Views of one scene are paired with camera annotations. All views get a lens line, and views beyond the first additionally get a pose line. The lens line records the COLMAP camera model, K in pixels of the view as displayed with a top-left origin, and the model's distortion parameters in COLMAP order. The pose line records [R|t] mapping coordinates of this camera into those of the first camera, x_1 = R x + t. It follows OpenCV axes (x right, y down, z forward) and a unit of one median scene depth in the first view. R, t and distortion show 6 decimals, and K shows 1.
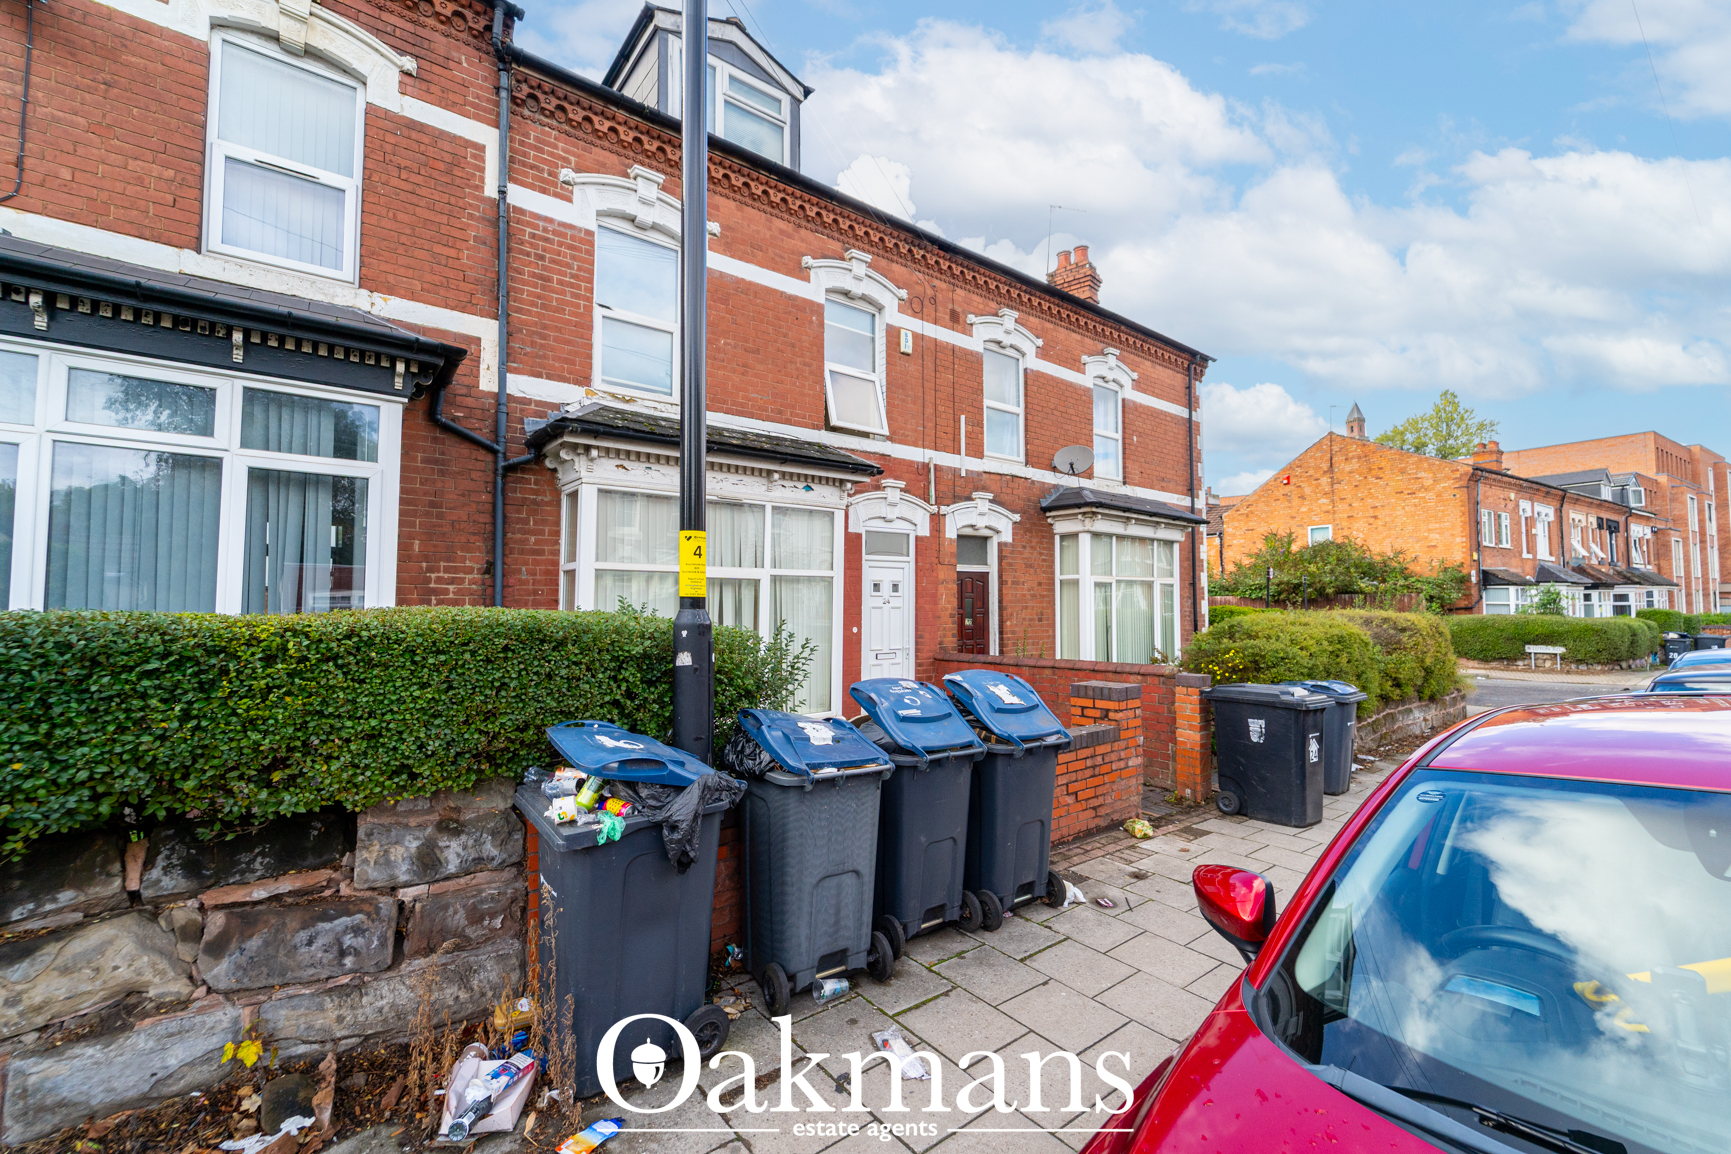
lens RADIAL K [[715.8, 0, 873.5], [0, 715.8, 570.7], [0, 0, 1]] dist [0.004998, -0.003715]
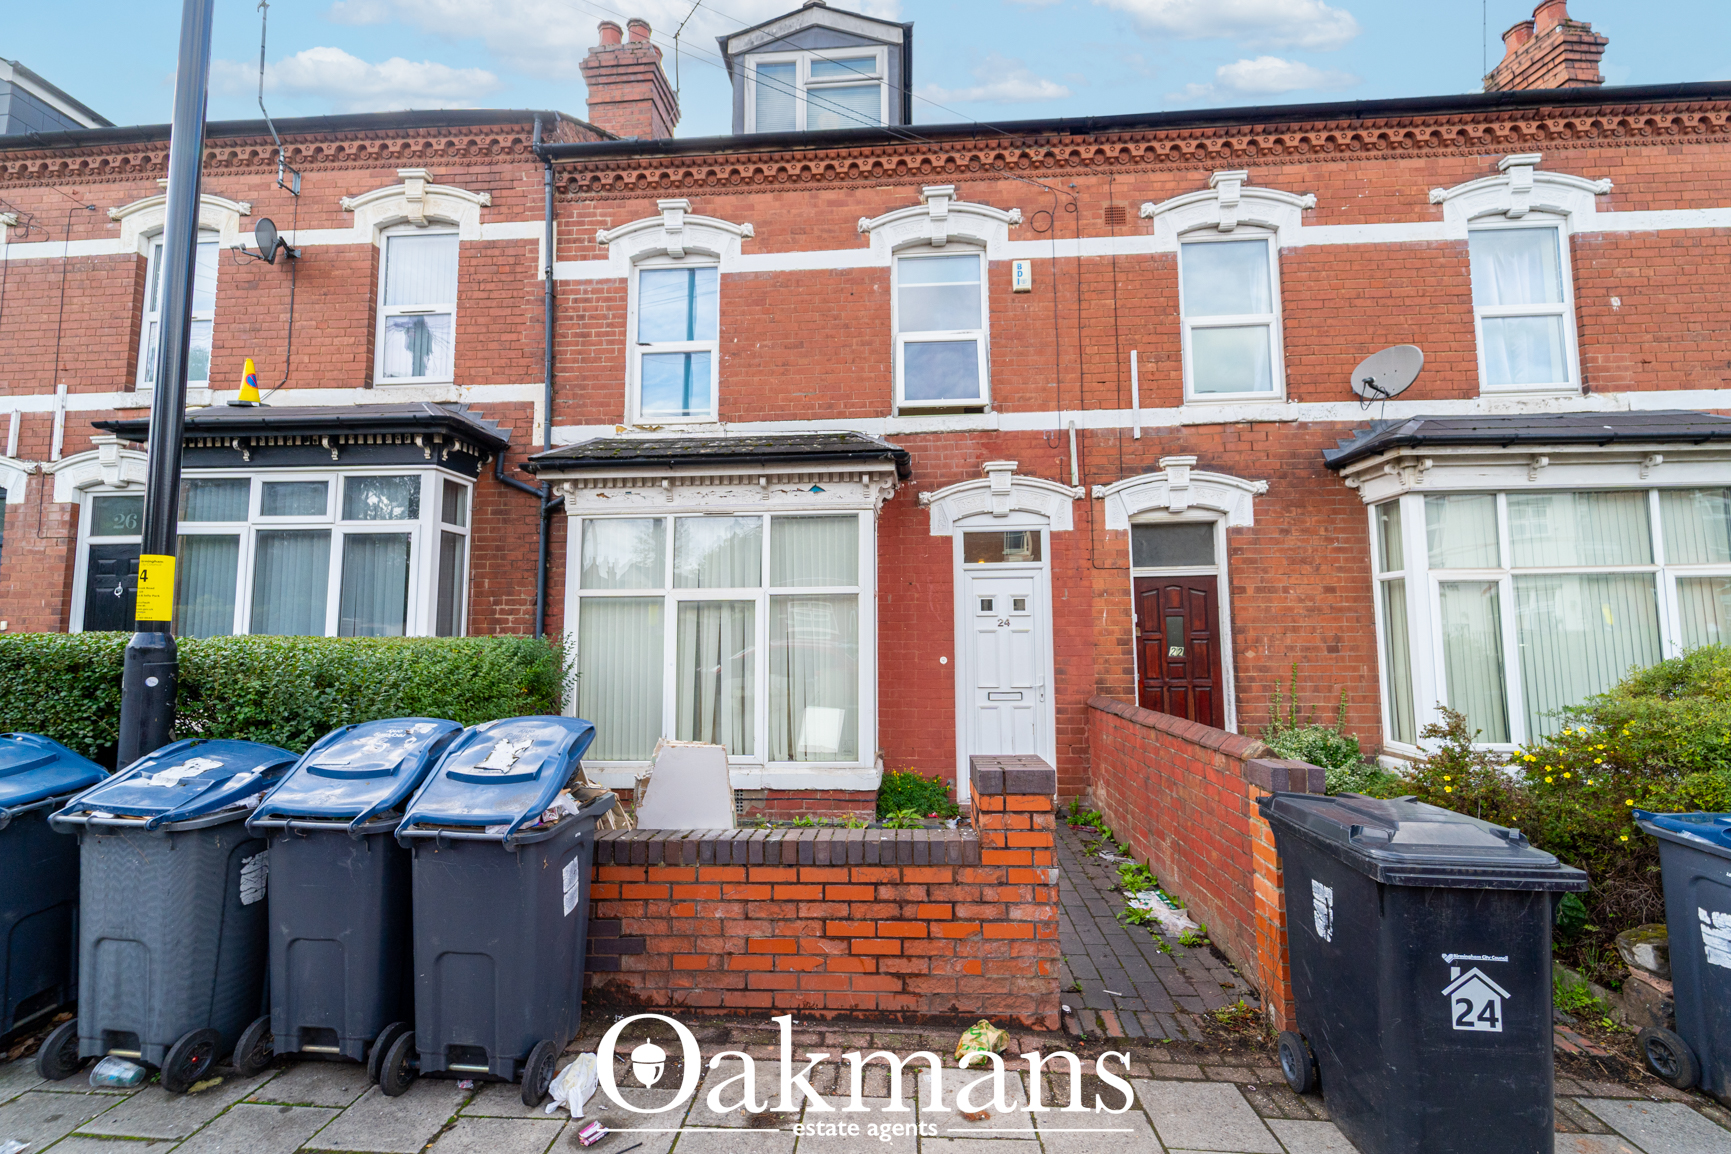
lens RADIAL K [[737.1, 0, 864.0], [0, 737.1, 570.1], [0, 0, 1]] dist [0.004312, -0.002576]
pose [[0.736648, -0.066368, -0.673011, 0.432821], [0.041204, 0.997729, -0.053289, 0.022640], [0.675019, 0.011524, 0.737710, 0.330573]]
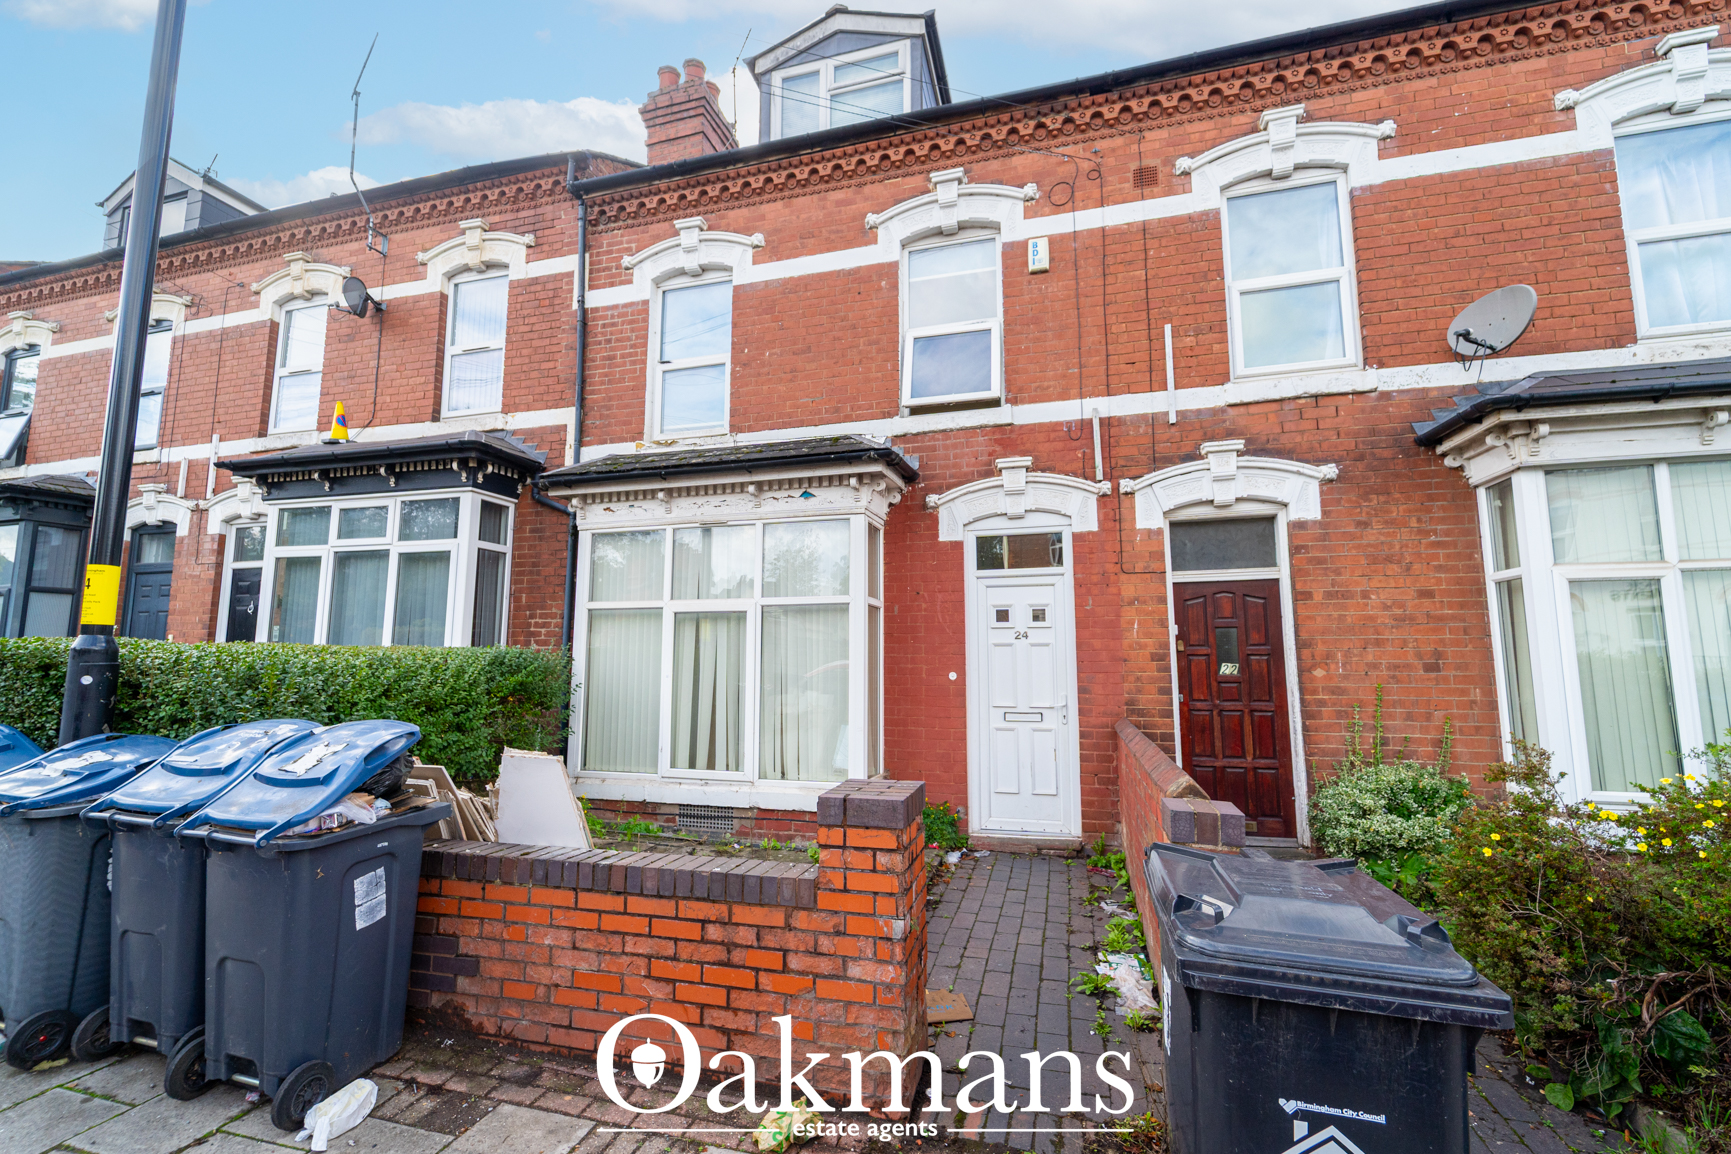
lens RADIAL K [[728.7, 0, 862.6], [0, 728.7, 571.1], [0, 0, 1]] dist [0.002284, -0.001624]
pose [[0.580298, -0.097807, -0.808510, 0.493157], [0.041457, 0.995023, -0.090614, 0.038407], [0.813348, 0.019065, 0.581464, 0.475177]]
